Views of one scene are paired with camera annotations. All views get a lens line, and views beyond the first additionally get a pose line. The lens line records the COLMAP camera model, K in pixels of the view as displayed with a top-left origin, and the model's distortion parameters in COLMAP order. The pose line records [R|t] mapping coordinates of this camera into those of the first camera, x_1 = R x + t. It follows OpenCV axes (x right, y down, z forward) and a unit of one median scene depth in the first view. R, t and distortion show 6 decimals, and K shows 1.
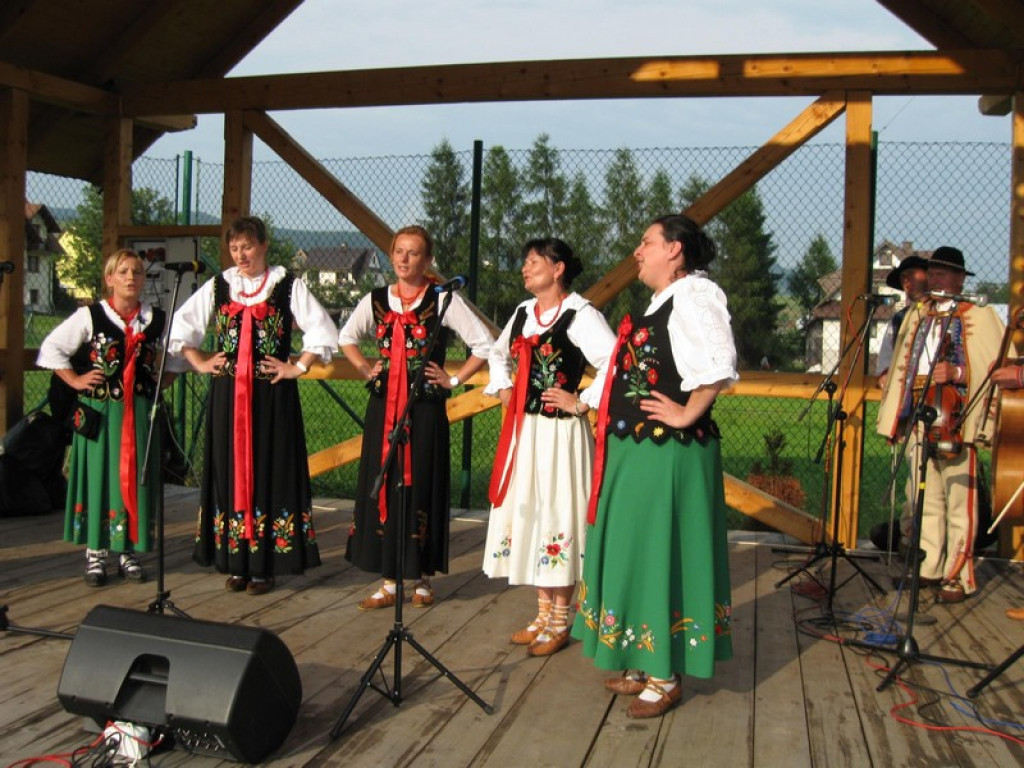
lens RADIAL K [[1063.7, 0, 494.1], [0, 1063.7, 384.0], [0, 0, 1]] dist [-0.144627, 0.087152]
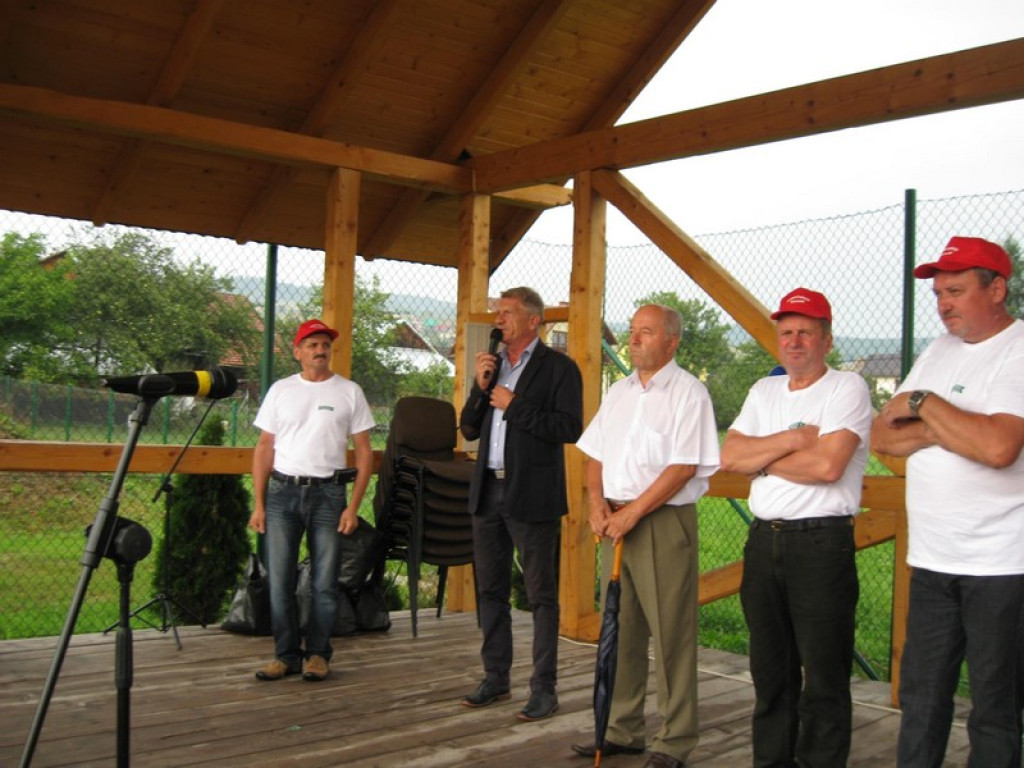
lens RADIAL K [[1063.7, 0, 494.1], [0, 1063.7, 384.0], [0, 0, 1]] dist [-0.144627, 0.087152]
pose [[0.867723, -0.017719, -0.496732, 0.106880], [-0.033981, 0.994911, -0.094850, -0.006523], [0.495885, 0.099182, 0.862706, 0.229711]]
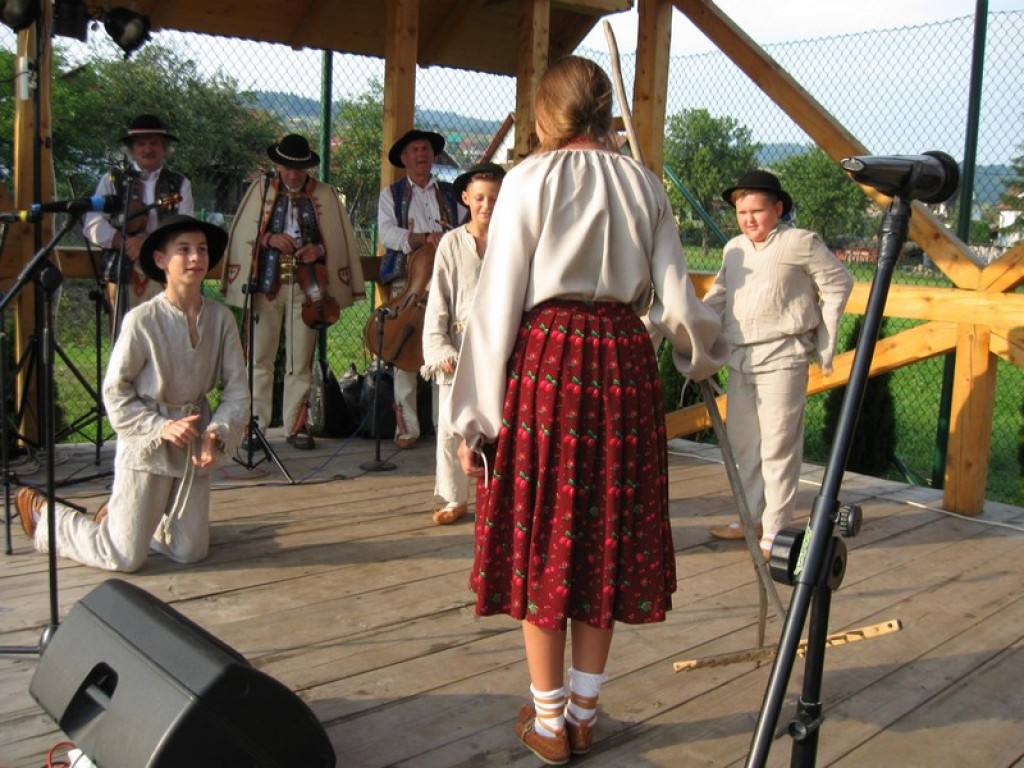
lens RADIAL K [[1063.7, 0, 494.1], [0, 1063.7, 384.0], [0, 0, 1]] dist [-0.144627, 0.087152]
pose [[0.856478, 0.076282, -0.510516, 0.087816], [-0.043147, 0.996139, 0.076458, 0.002603], [0.514377, -0.043457, 0.856462, 0.205444]]
